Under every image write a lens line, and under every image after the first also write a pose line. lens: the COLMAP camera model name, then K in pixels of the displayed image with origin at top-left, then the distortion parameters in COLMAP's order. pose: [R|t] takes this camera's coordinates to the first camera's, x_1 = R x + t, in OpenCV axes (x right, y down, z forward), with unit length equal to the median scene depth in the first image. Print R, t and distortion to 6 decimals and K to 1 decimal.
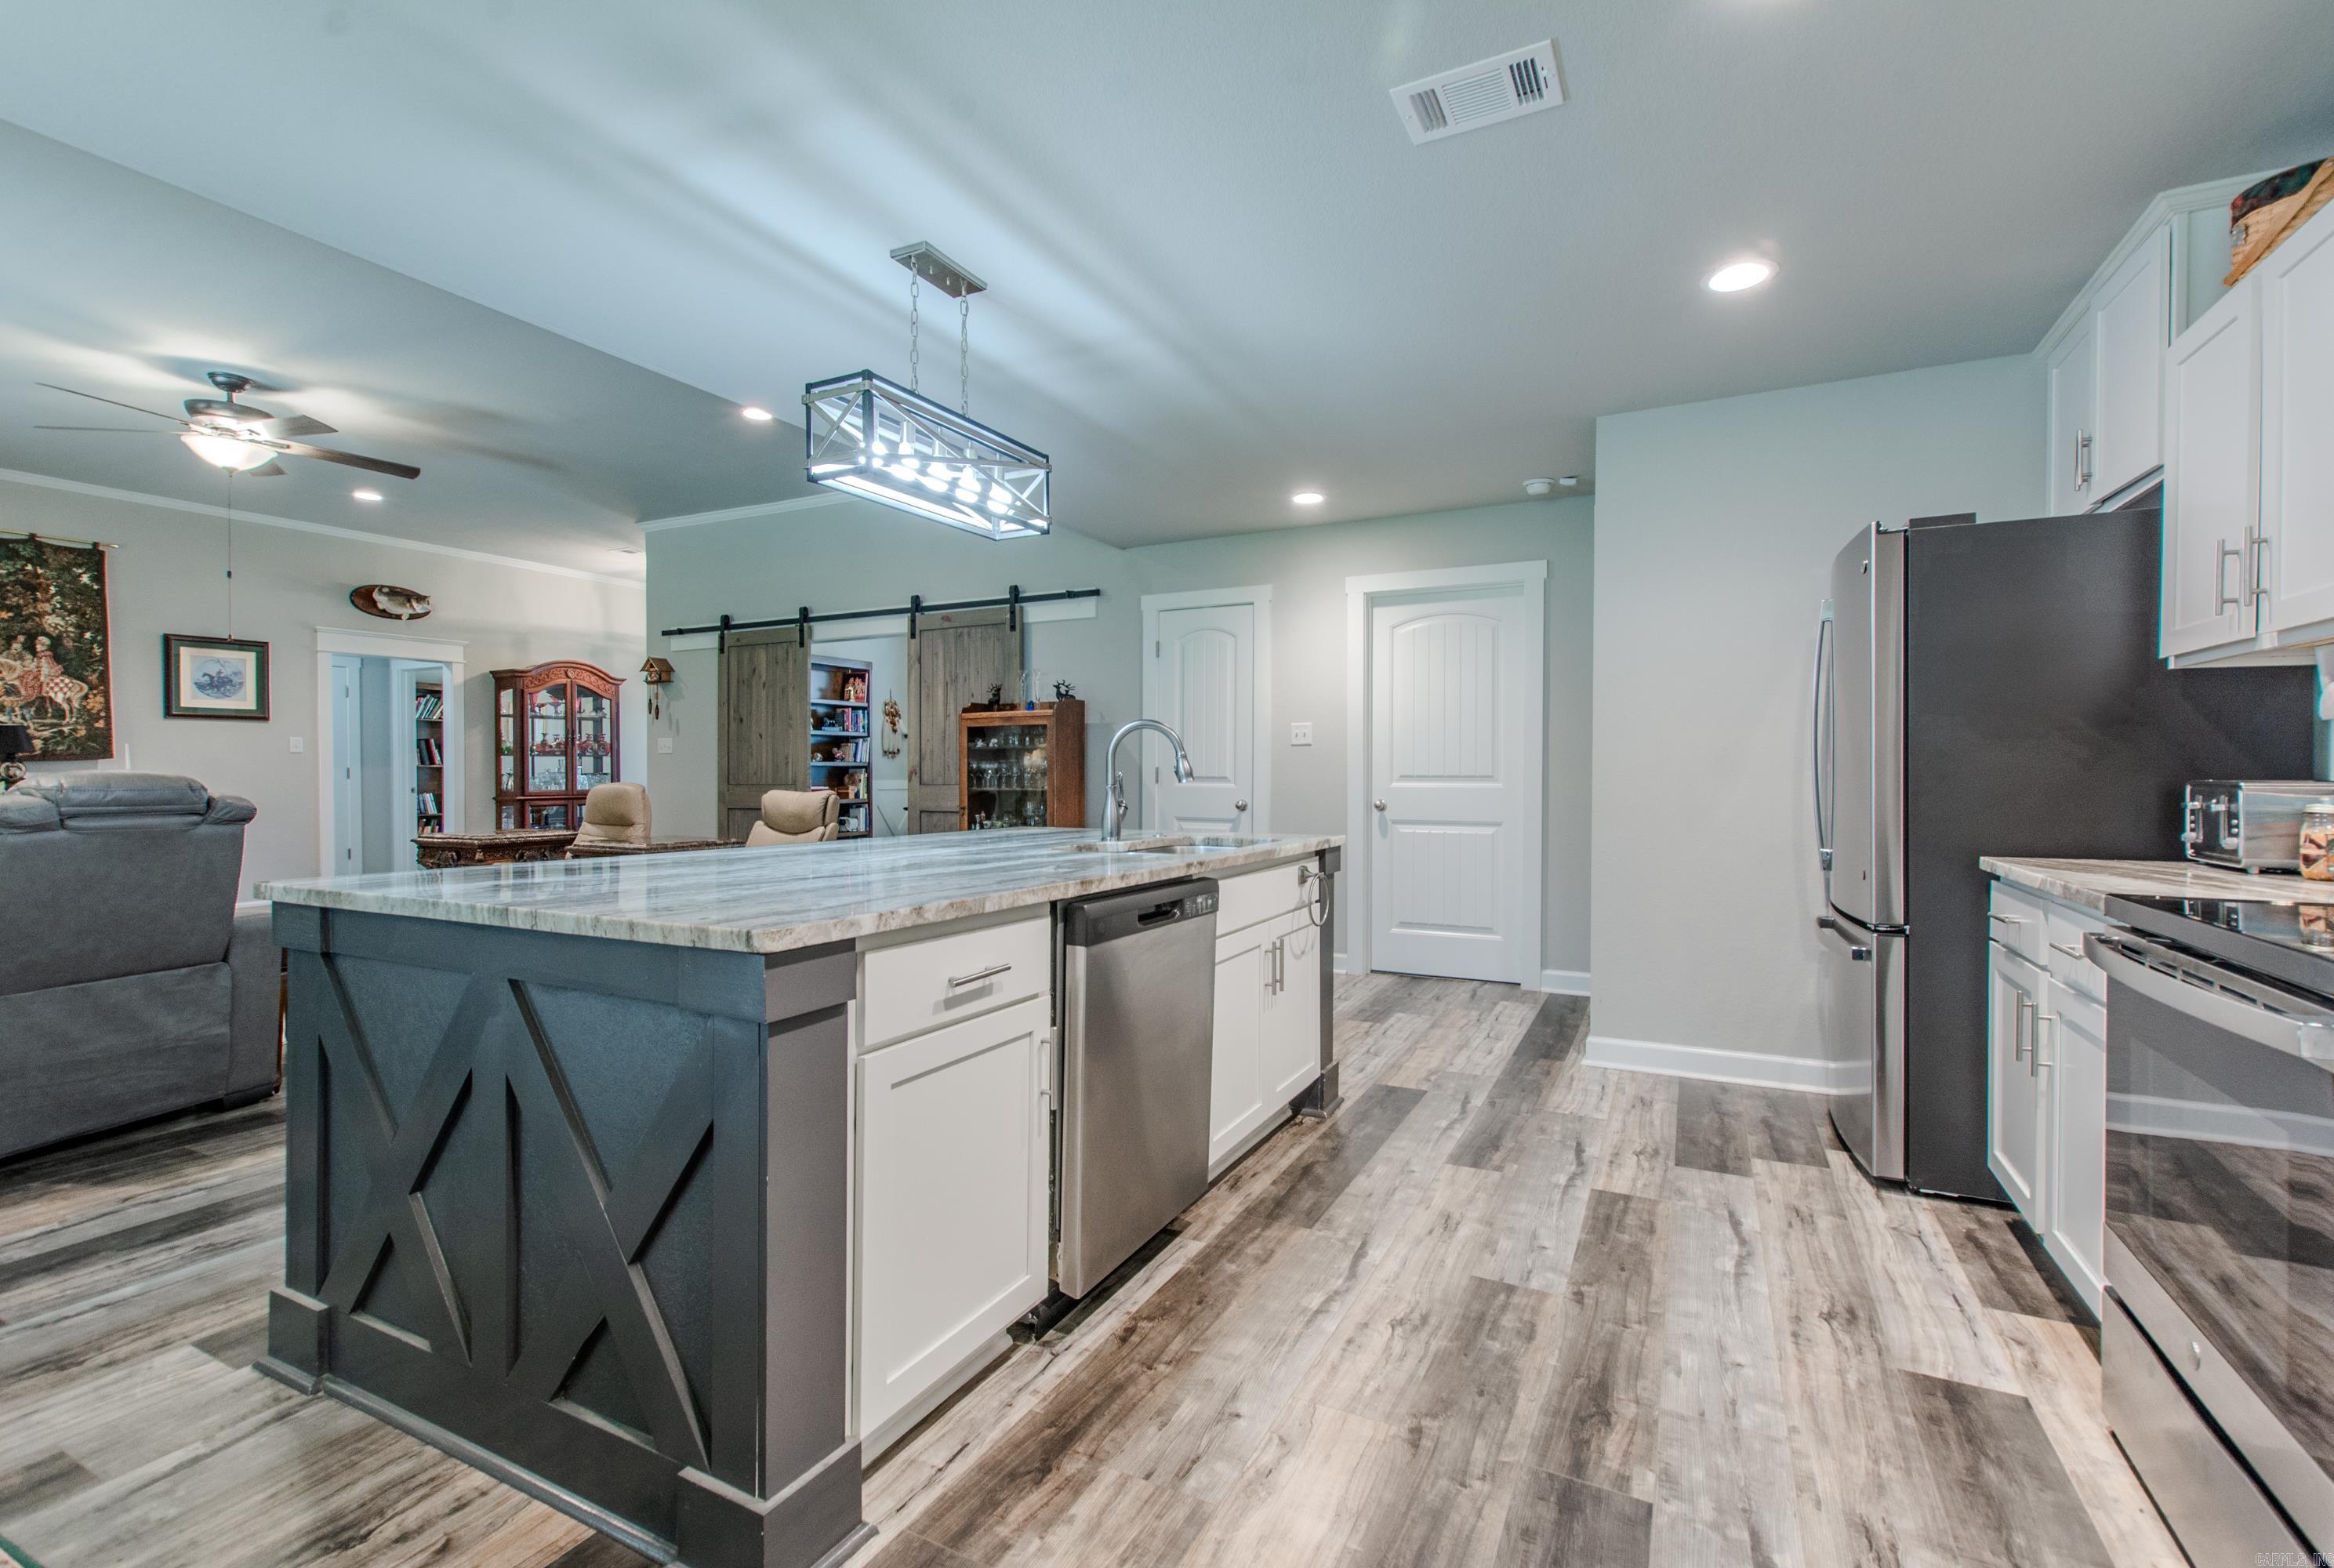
lens RADIAL K [[1030.0, 0, 1187.1], [0, 1030.0, 776.5], [0, 0, 1]] dist [0.001209, -0.000207]
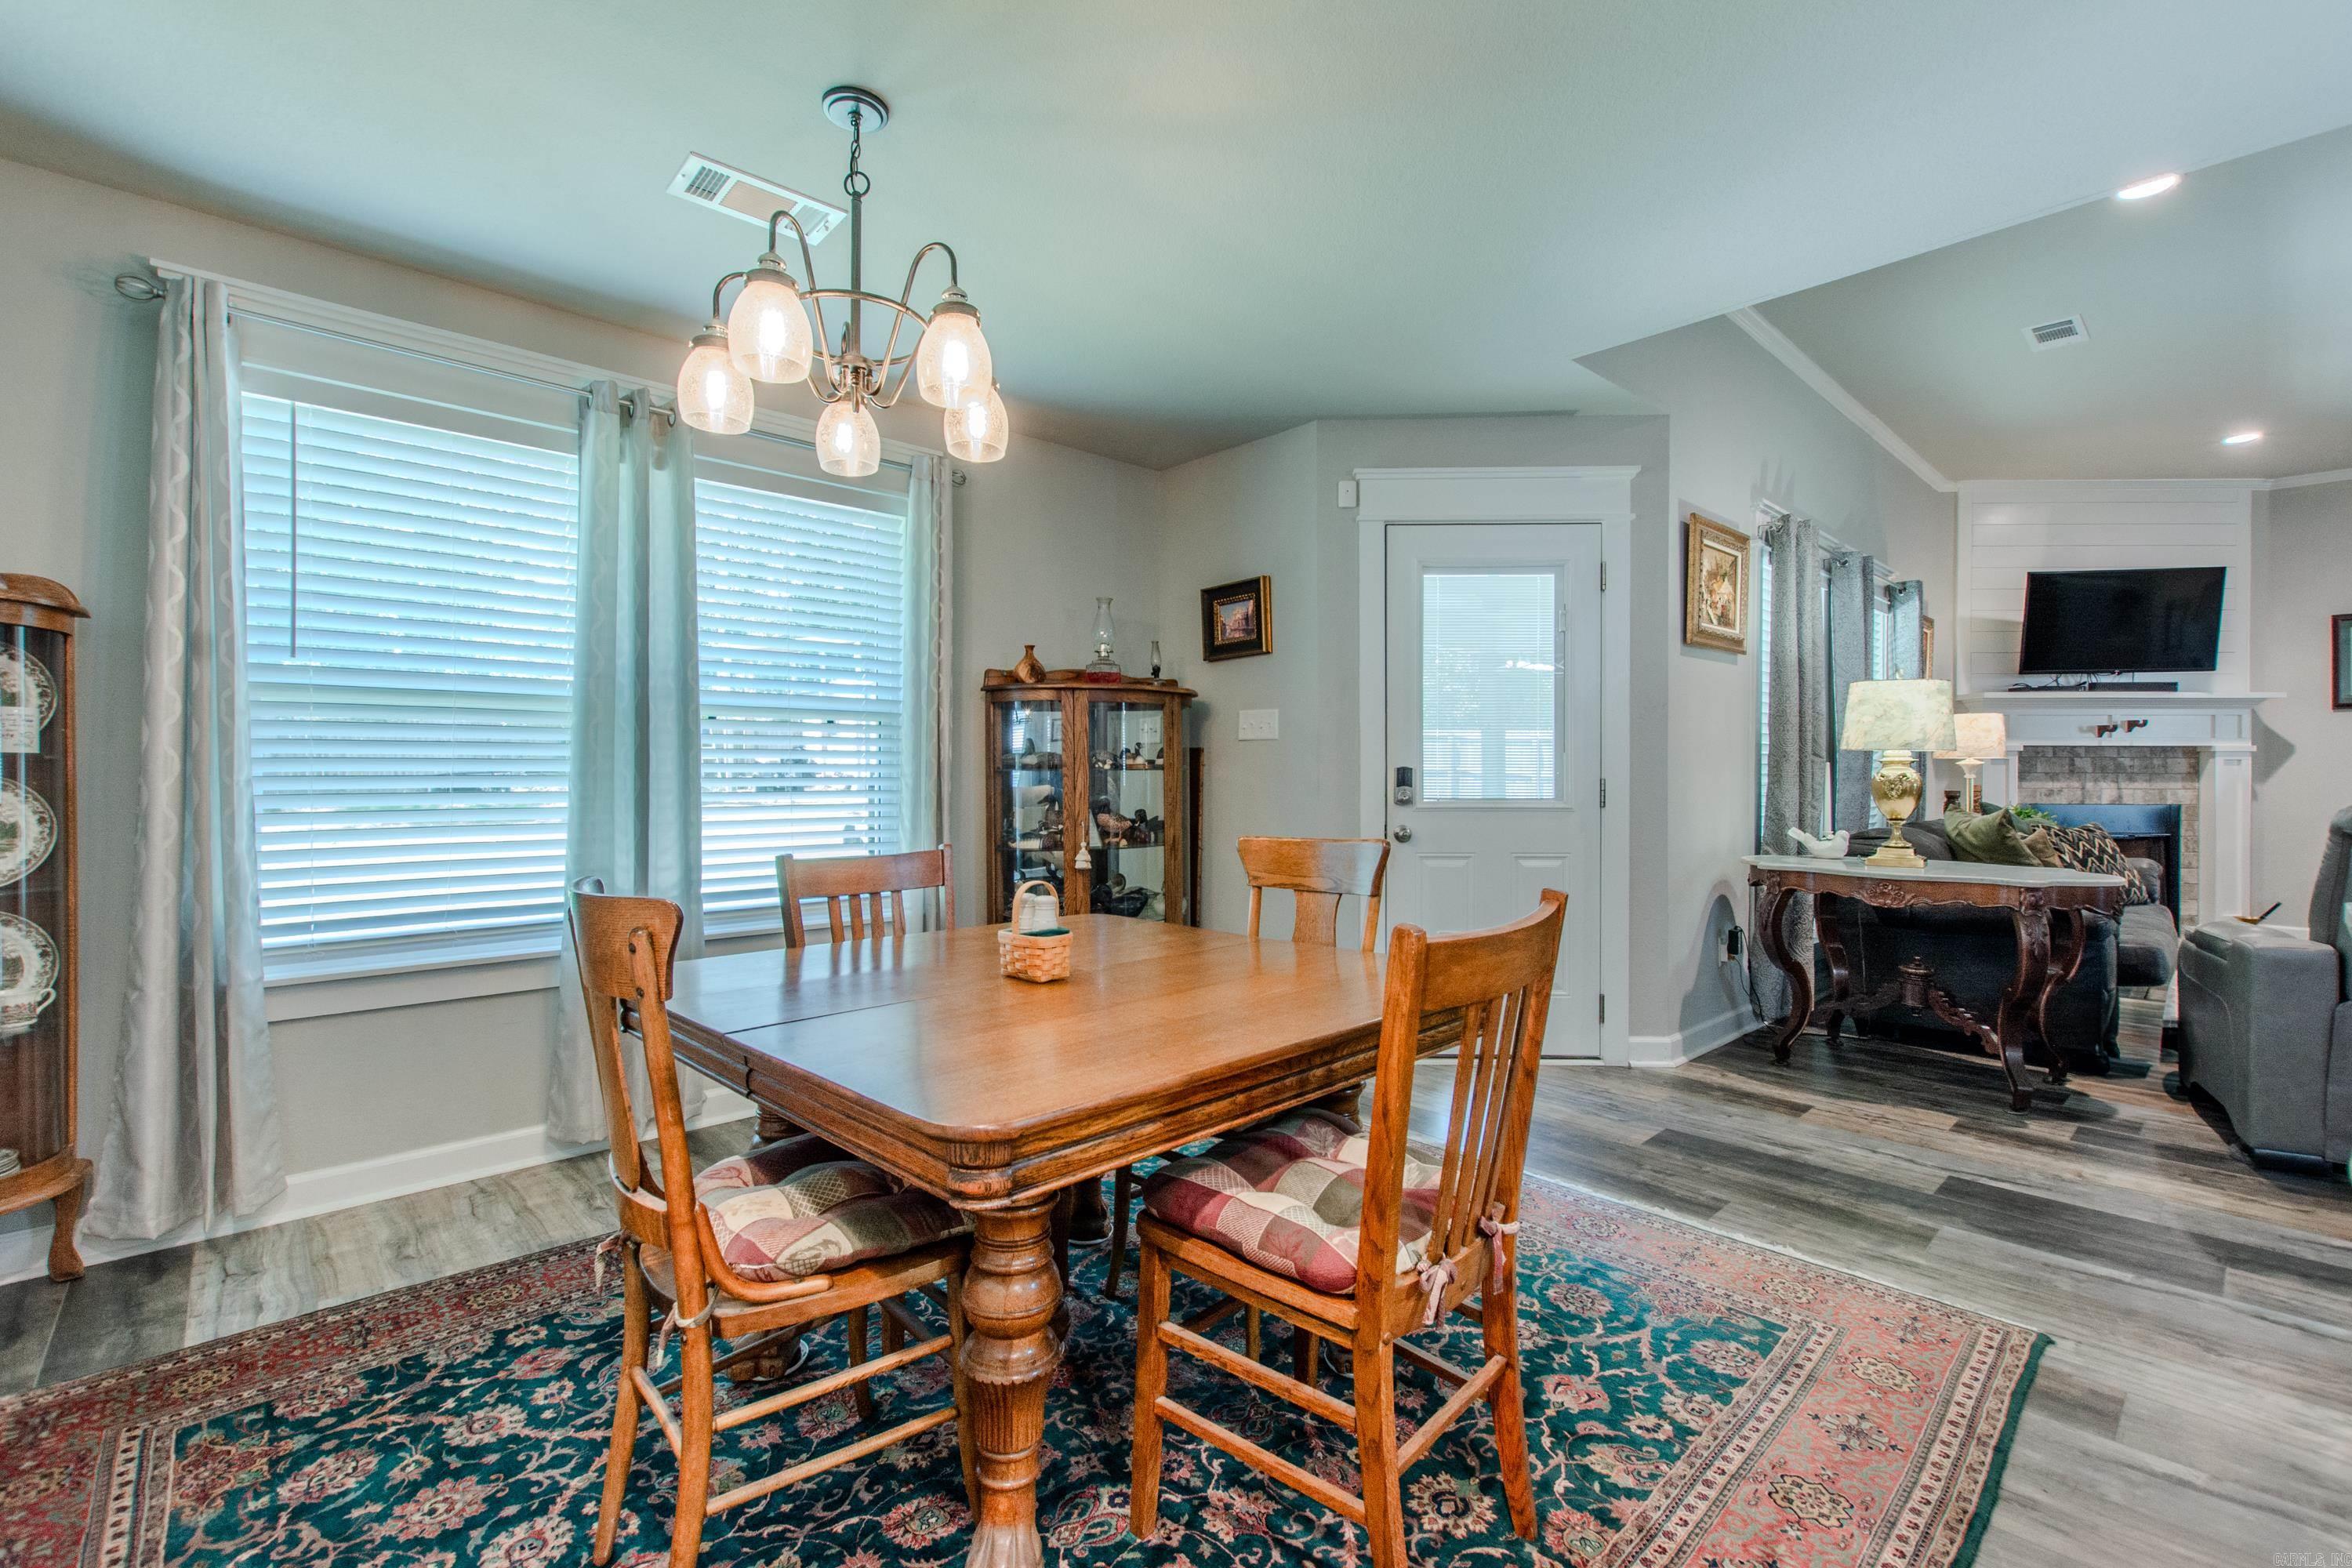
lens RADIAL K [[1021.5, 0, 1182.0], [0, 1021.5, 780.1], [0, 0, 1]] dist [0.000691, 0.000082]
pose [[-0.348843, 0.002772, -0.937177, 0.064479], [-0.005544, 0.999972, 0.005021, 0.000561], [0.937165, 0.006947, -0.348818, 0.108406]]
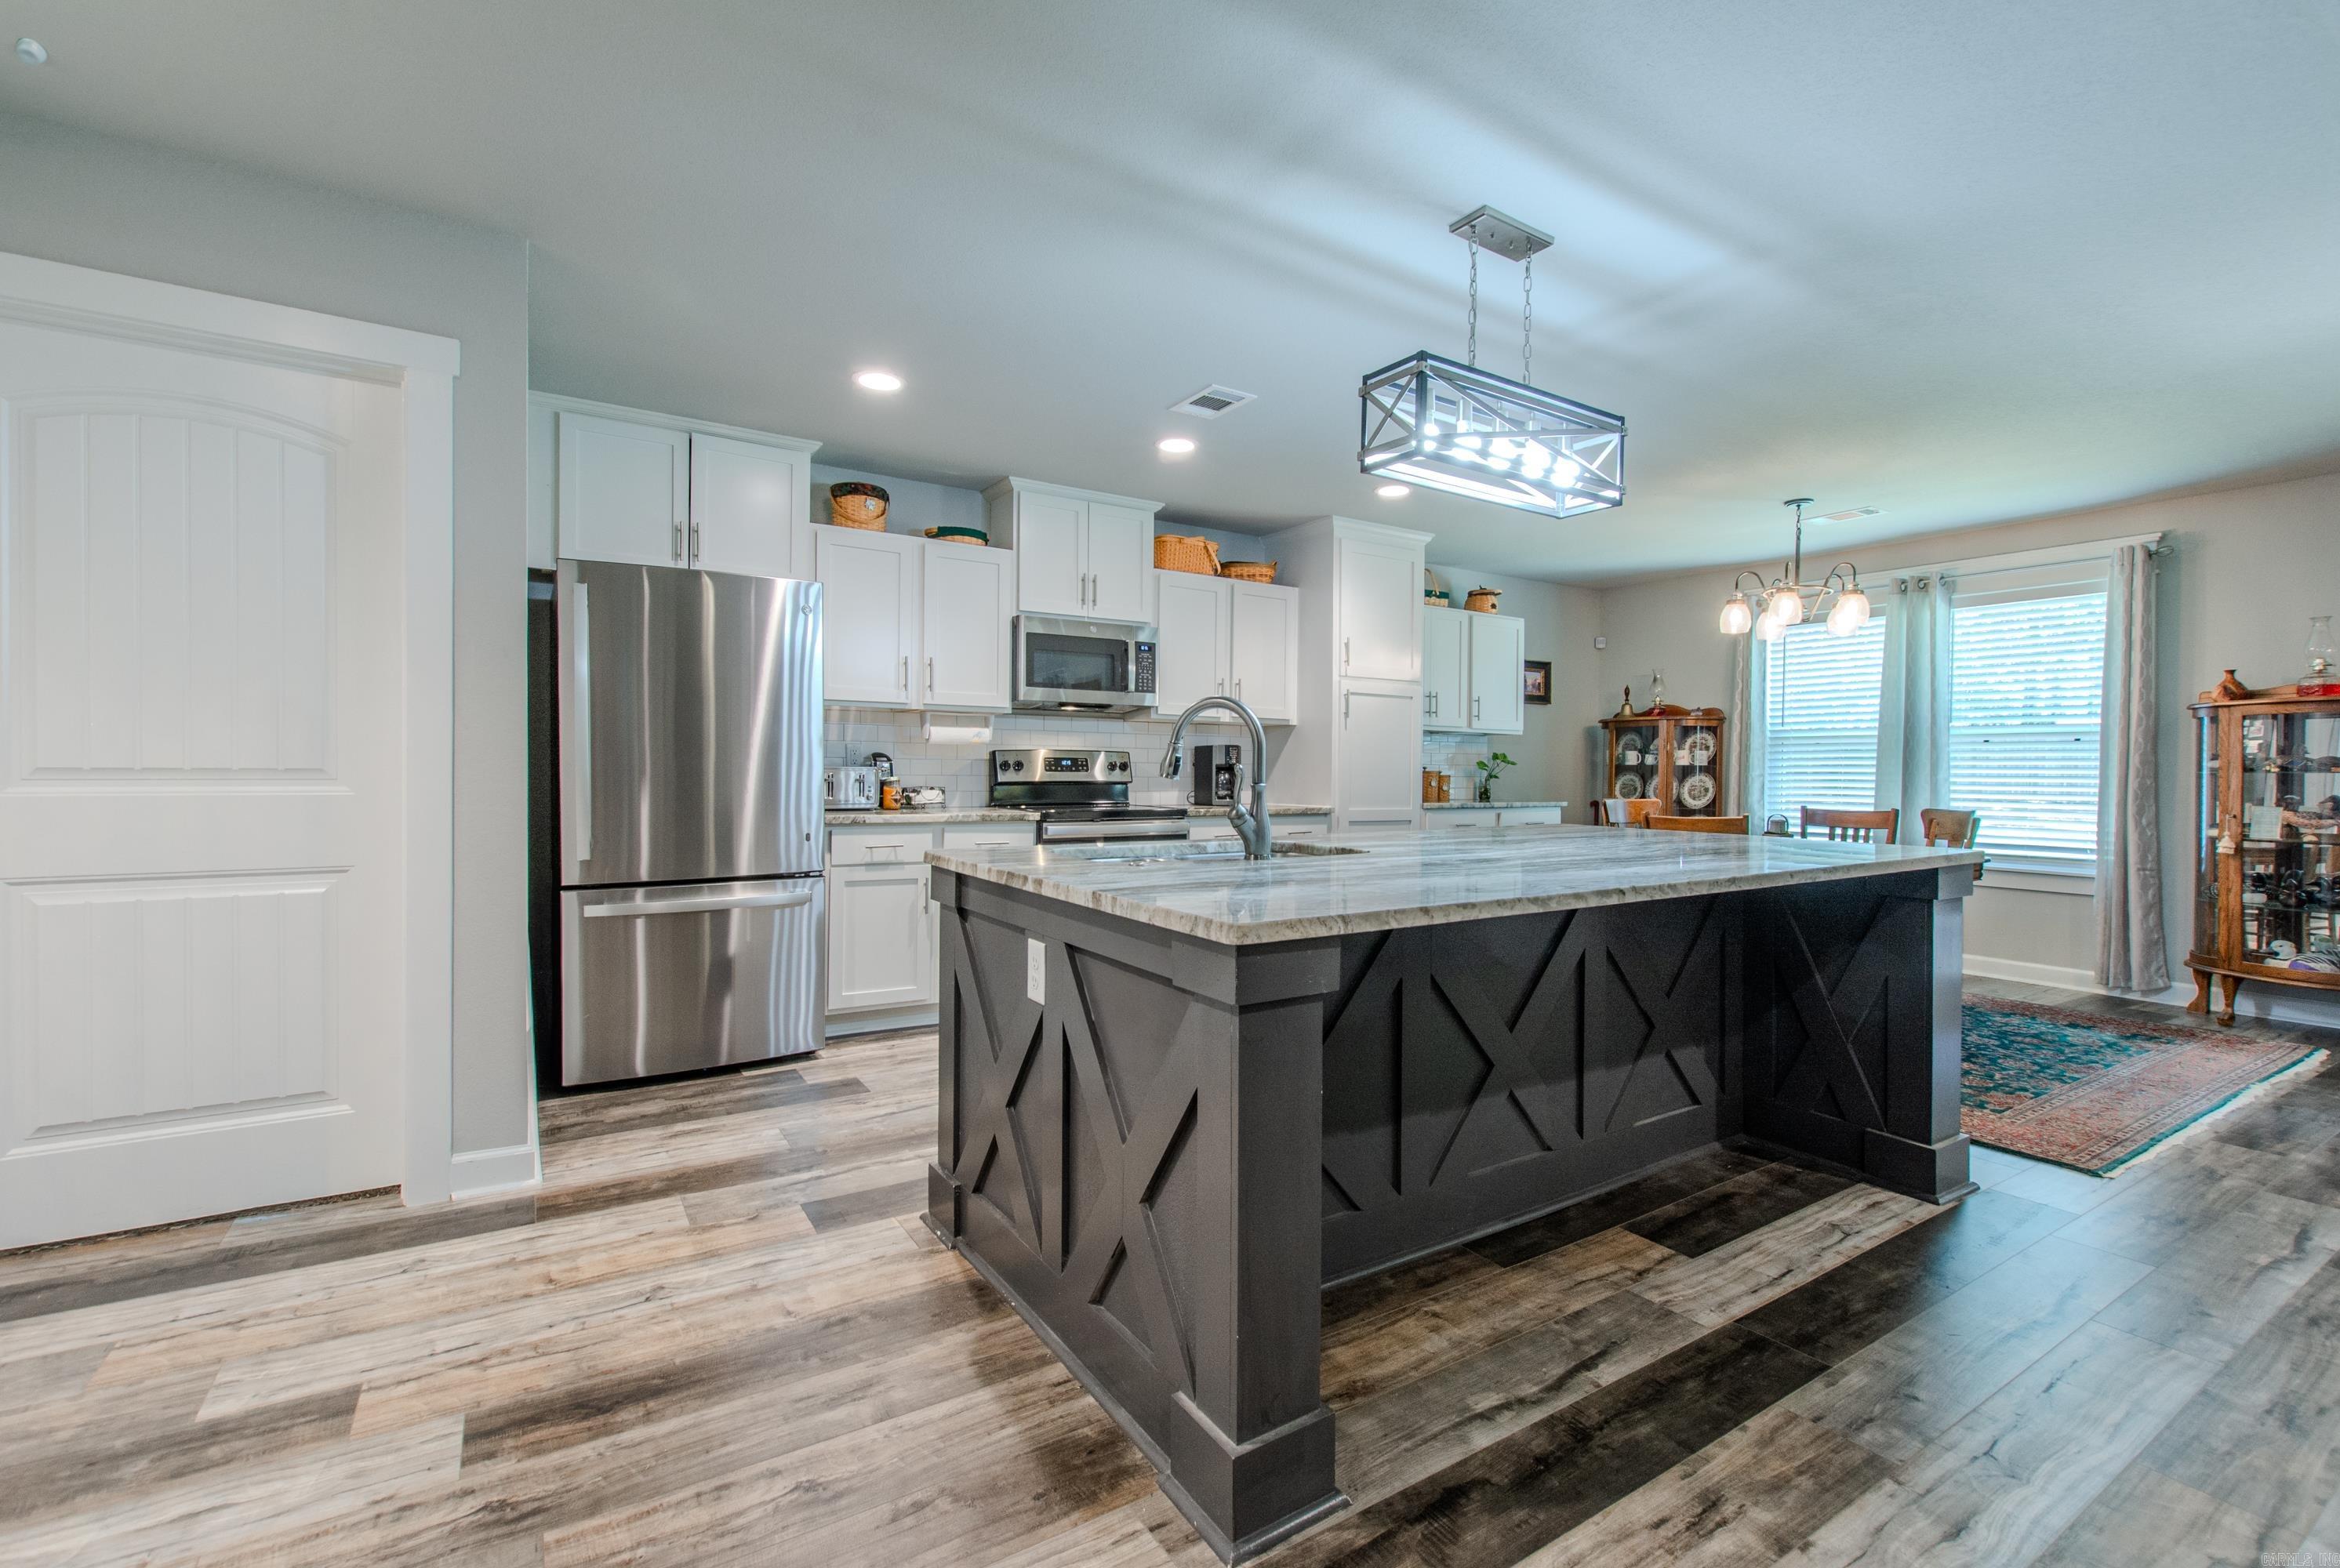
lens RADIAL K [[1032.5, 0, 1190.2], [0, 1032.5, 776.5], [0, 0, 1]] dist [0.001209, -0.000207]
pose [[-0.856864, -0.013468, 0.515367, -0.197893], [-0.007473, 0.999878, 0.013705, -0.003228], [-0.515489, 0.007892, -0.856860, 0.794452]]
